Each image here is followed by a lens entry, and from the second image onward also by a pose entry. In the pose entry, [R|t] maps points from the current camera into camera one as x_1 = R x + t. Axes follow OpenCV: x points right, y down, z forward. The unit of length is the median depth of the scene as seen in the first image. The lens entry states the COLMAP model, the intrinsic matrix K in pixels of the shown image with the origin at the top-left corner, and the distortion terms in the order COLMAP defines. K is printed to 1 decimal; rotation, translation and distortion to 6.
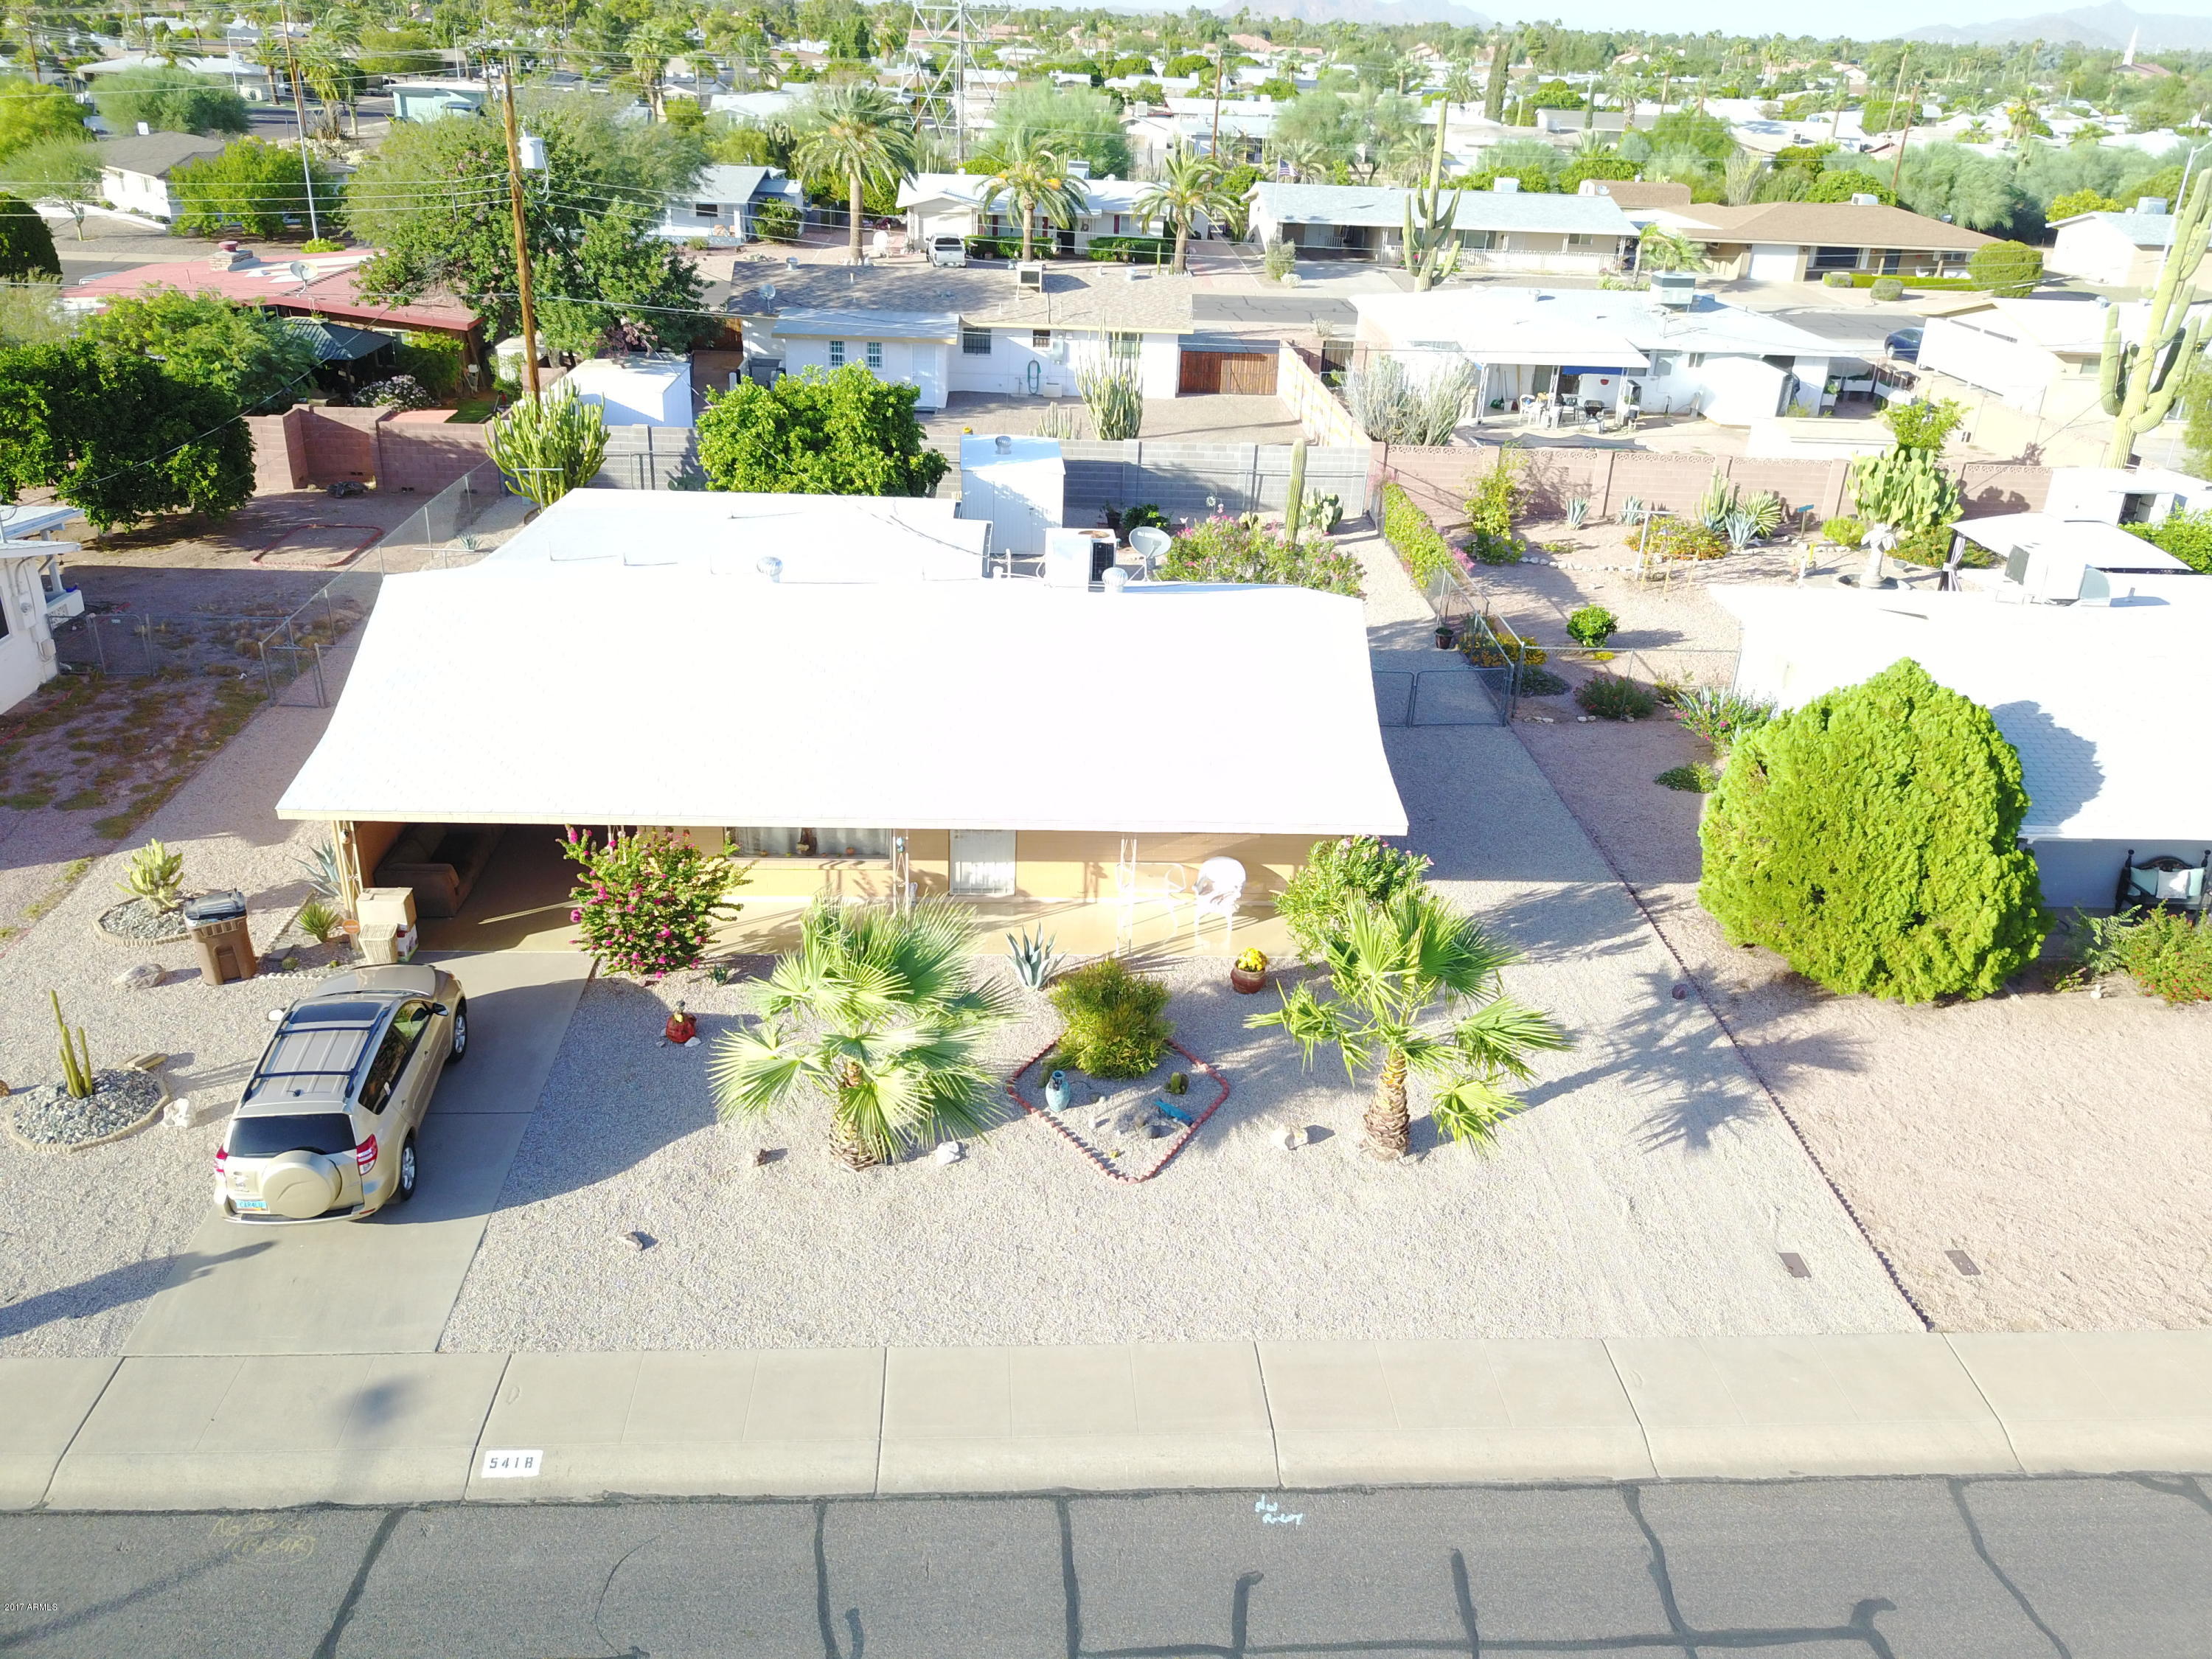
lens RADIAL K [[1715.9, 0, 1106.0], [0, 1715.9, 829.5], [0, 0, 1]] dist [-0.016628, 0.017601]
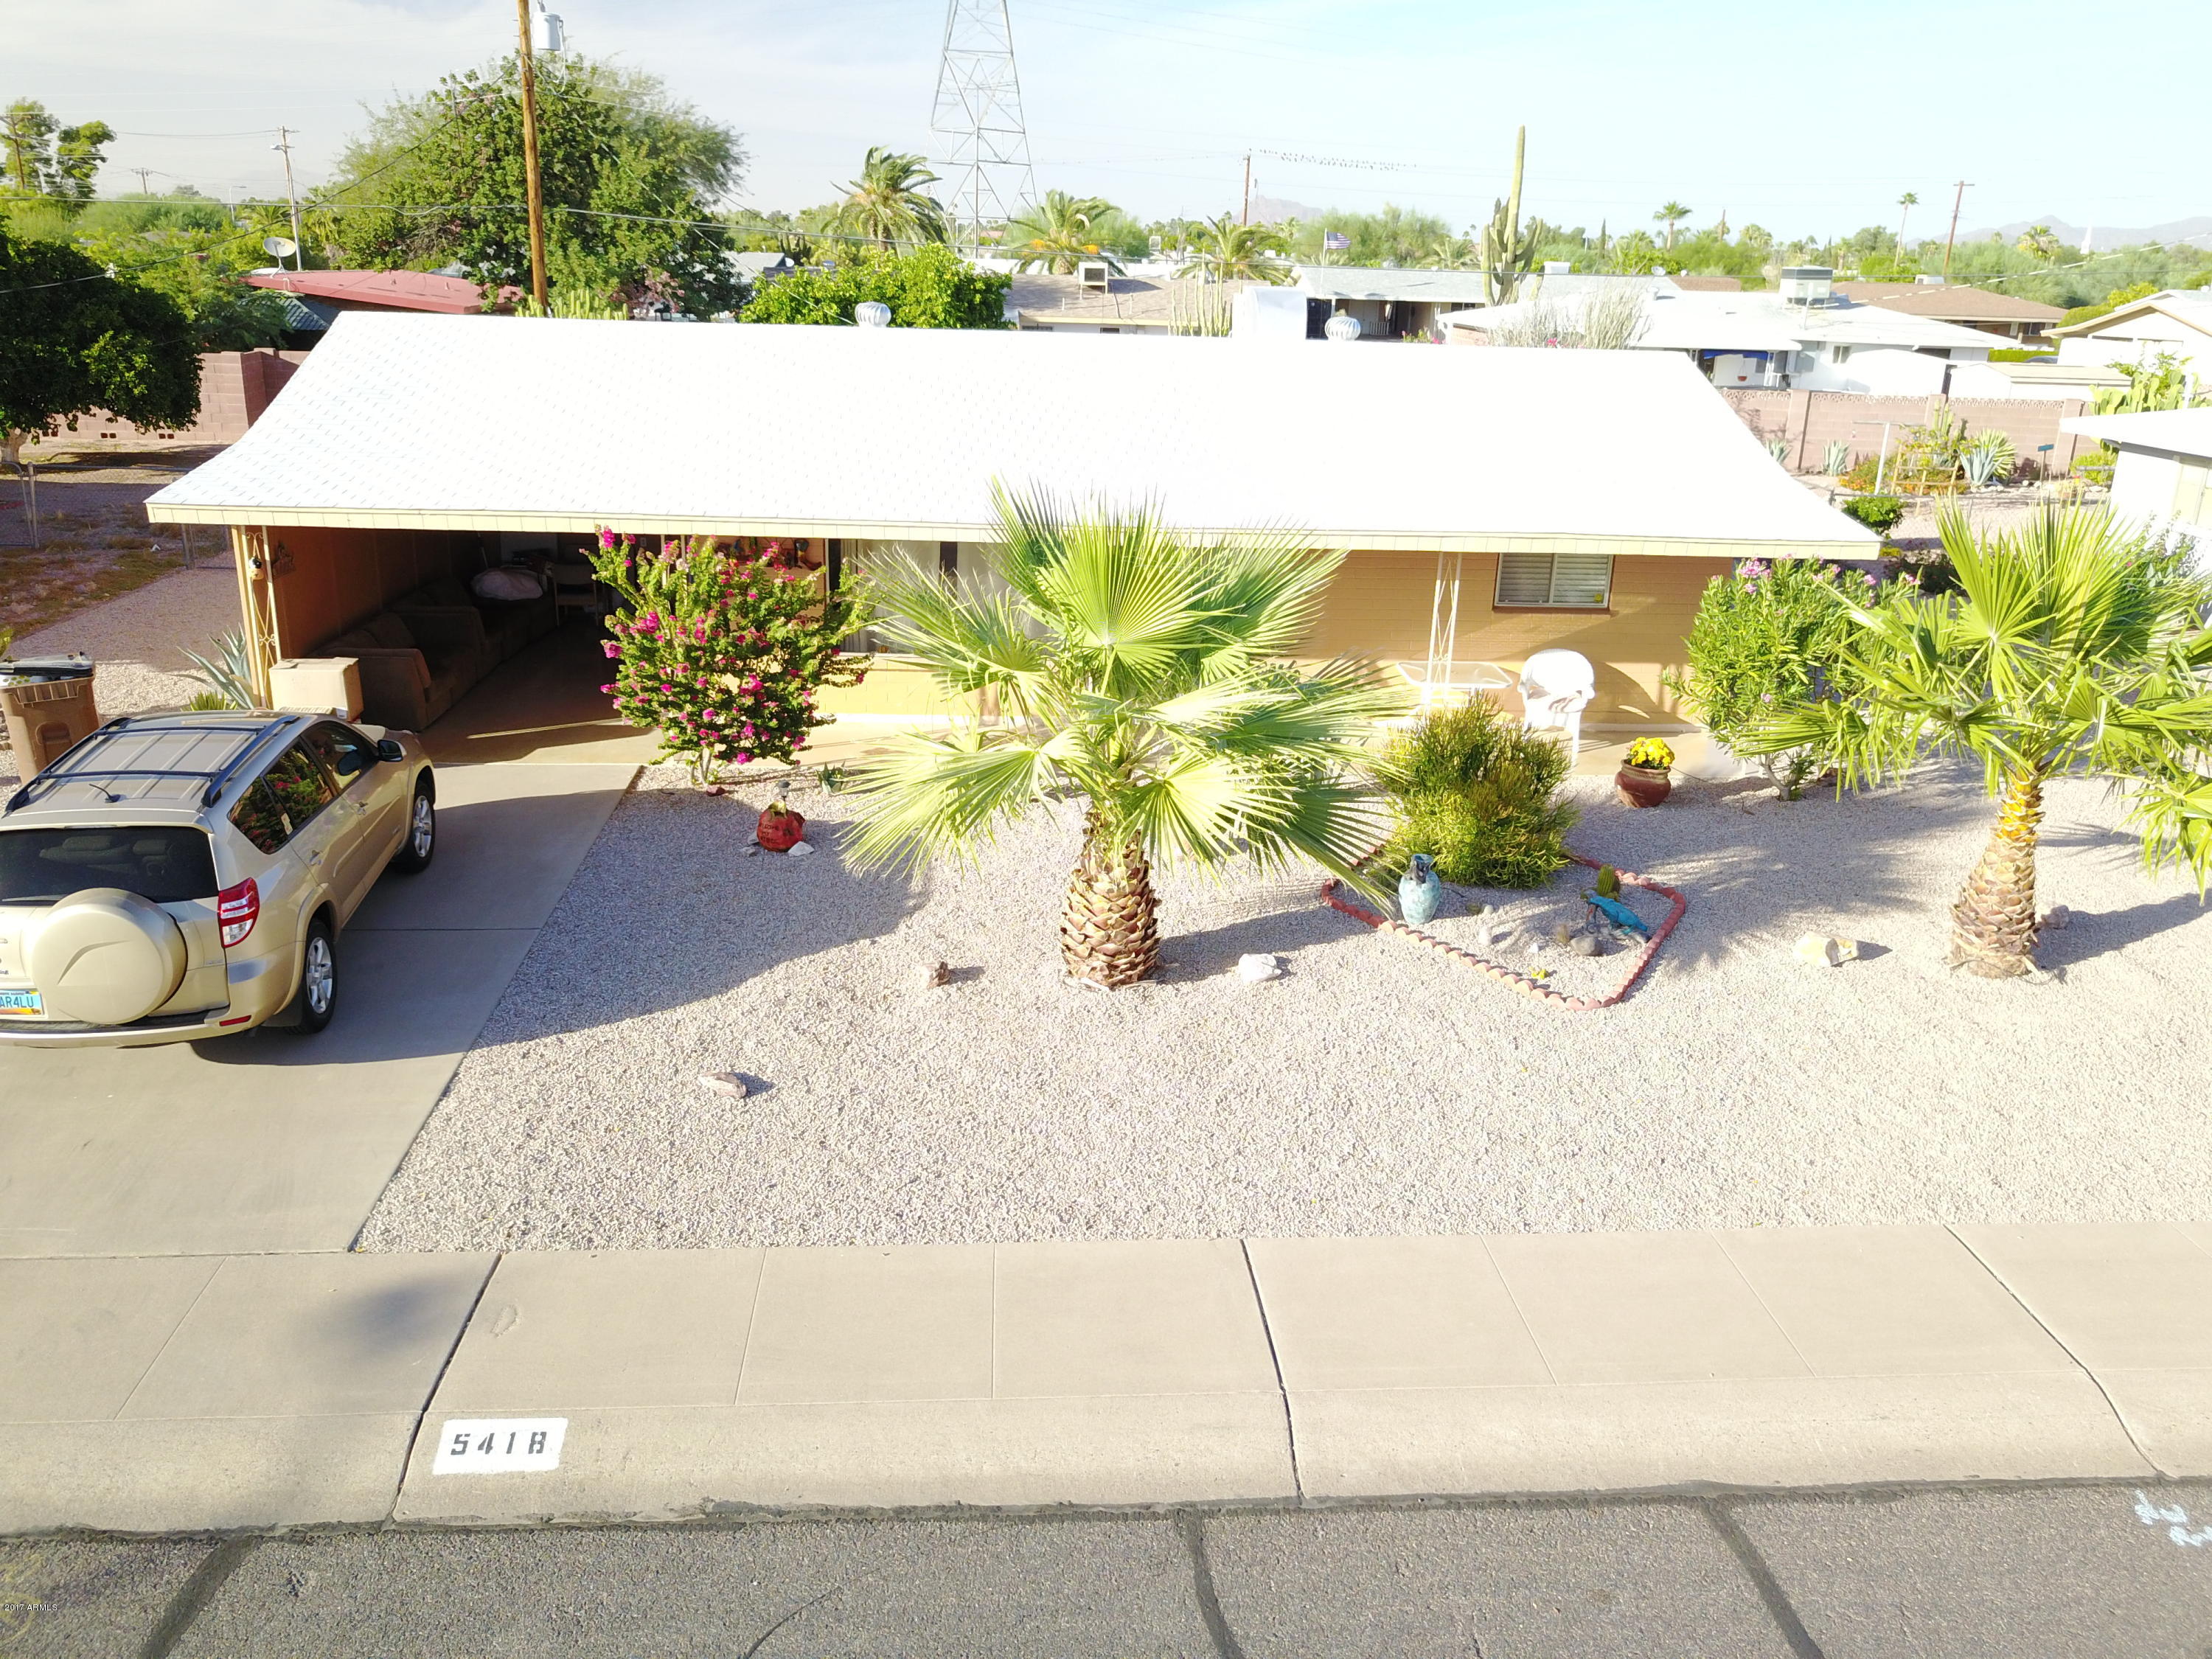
lens RADIAL K [[1715.3, 0, 1106.0], [0, 1715.3, 829.5], [0, 0, 1]] dist [0.003268, -0.008885]
pose [[0.999888, -0.008954, 0.012026, -0.166037], [0.010288, 0.993211, -0.115873, 0.229751], [-0.010907, 0.115984, 0.993191, 0.458938]]
